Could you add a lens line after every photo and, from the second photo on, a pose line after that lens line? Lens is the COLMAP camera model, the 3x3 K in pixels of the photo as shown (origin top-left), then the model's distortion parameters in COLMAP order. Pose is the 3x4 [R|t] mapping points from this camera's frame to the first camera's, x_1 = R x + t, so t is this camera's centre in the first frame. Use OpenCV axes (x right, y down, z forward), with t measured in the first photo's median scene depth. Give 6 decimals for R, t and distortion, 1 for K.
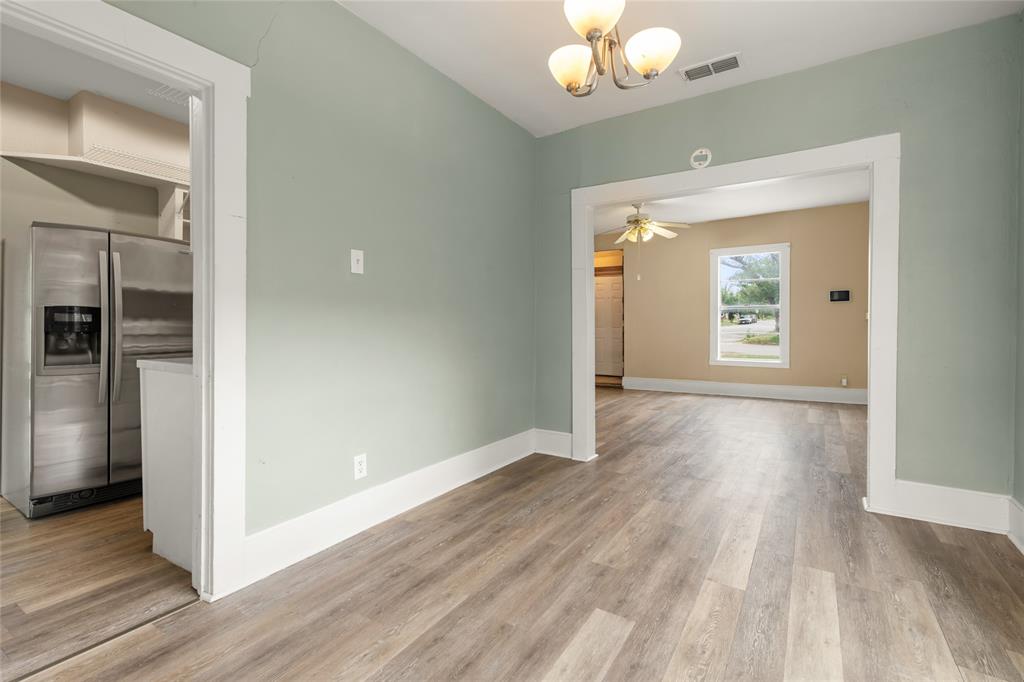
lens RADIAL K [[474.0, 0, 513.0], [0, 474.0, 320.1], [0, 0, 1]] dist [0.012845, -0.000349]
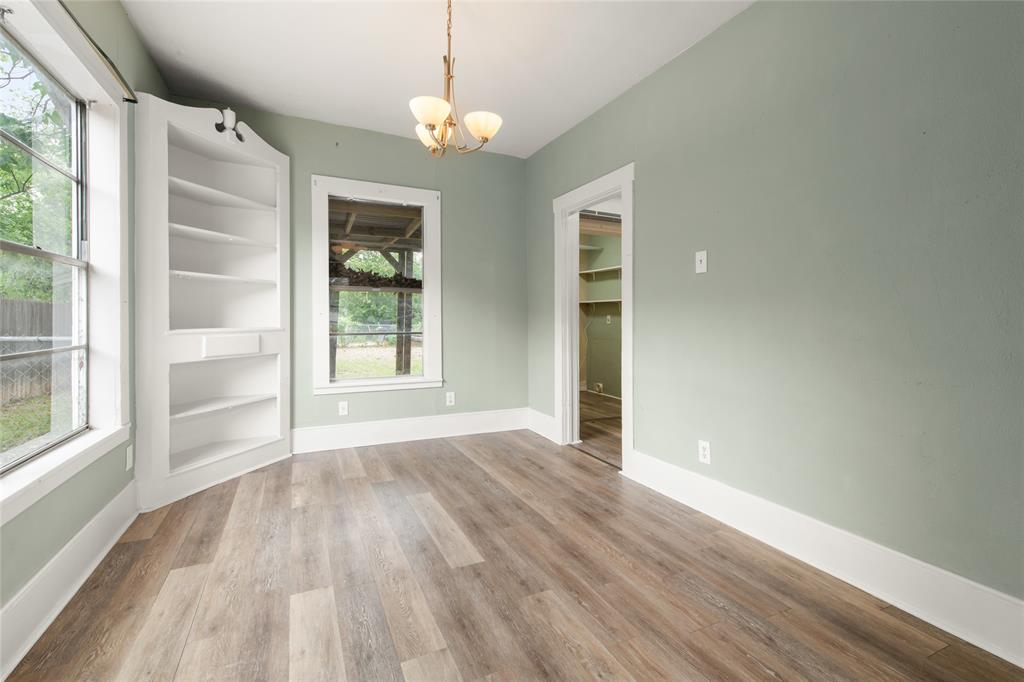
lens RADIAL K [[457.5, 0, 519.5], [0, 457.5, 316.7], [0, 0, 1]] dist [0.016947, -0.006956]
pose [[-0.522470, -0.008228, -0.852618, 0.919706], [-0.002364, 0.999964, -0.008201, 0.013910], [0.852655, -0.002269, -0.522470, 1.395690]]
